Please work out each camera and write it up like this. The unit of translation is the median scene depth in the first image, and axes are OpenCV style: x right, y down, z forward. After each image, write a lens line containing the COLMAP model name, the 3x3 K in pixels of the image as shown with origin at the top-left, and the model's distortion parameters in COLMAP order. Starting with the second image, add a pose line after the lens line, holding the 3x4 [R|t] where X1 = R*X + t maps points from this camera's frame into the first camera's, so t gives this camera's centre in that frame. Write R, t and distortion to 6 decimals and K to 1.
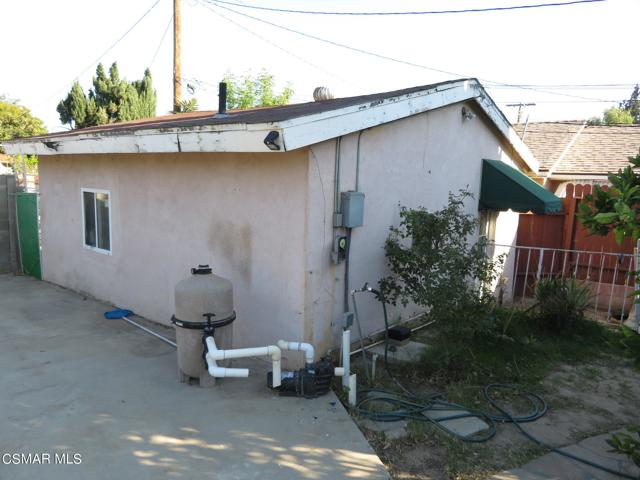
lens RADIAL K [[456.9, 0, 320.8], [0, 456.9, 238.1], [0, 0, 1]] dist [-0.014728, 0.005028]
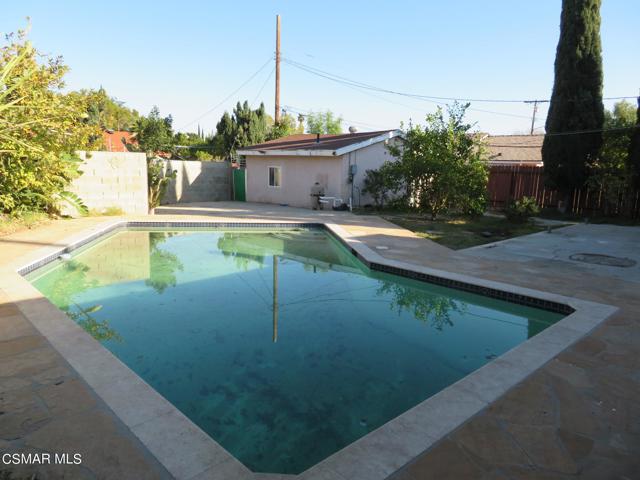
lens RADIAL K [[456.9, 0, 320.8], [0, 456.9, 238.1], [0, 0, 1]] dist [-0.014728, 0.005028]
pose [[0.992723, 0.013166, -0.119697, 0.089239], [-0.010045, 0.999595, 0.026639, 0.142712], [0.119999, -0.025243, 0.992453, -0.994536]]
